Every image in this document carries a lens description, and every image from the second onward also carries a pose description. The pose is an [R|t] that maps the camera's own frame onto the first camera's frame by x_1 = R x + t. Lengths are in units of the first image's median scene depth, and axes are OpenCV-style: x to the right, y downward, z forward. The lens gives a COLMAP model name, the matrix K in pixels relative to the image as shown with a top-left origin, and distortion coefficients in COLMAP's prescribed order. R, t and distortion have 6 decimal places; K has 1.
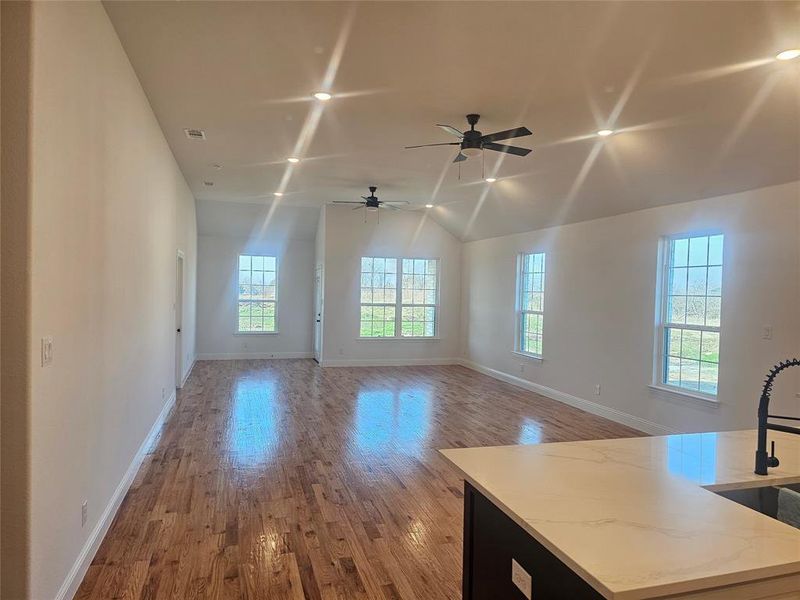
lens RADIAL K [[540.0, 0, 409.2], [0, 540.0, 303.5], [0, 0, 1]] dist [0.083689, -0.080582]
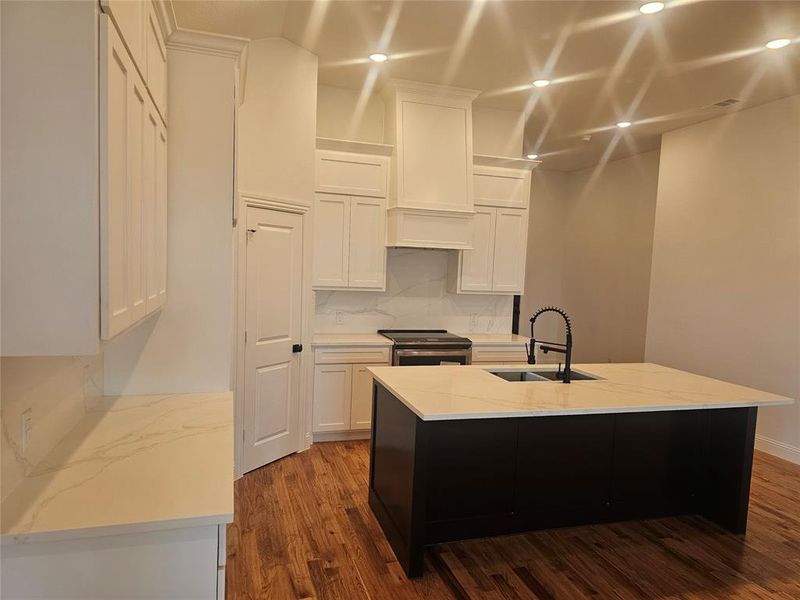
lens RADIAL K [[536.9, 0, 398.9], [0, 536.9, 302.2], [0, 0, 1]] dist [0.072908, -0.078110]
pose [[-0.997637, -0.068321, 0.007212, 0.437856], [-0.067327, 0.993175, 0.095236, -0.014160], [-0.013669, 0.094525, -0.995429, 0.987593]]
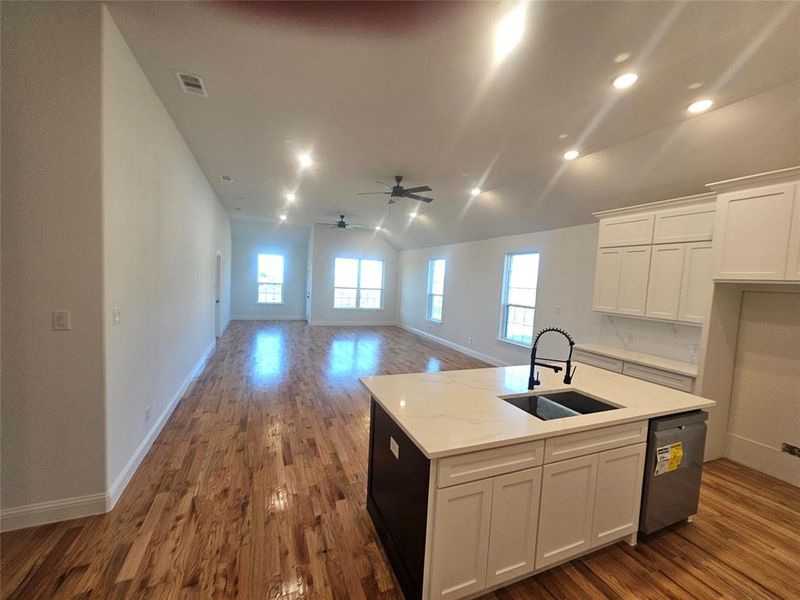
lens RADIAL K [[329.8, 0, 398.7], [0, 329.8, 302.8], [0, 0, 1]] dist [0.010984, -0.000592]
pose [[0.995844, 0.019165, 0.089041, 0.035424], [-0.023440, 0.998609, 0.047223, -0.008821], [-0.088012, -0.049114, 0.994908, -0.020460]]
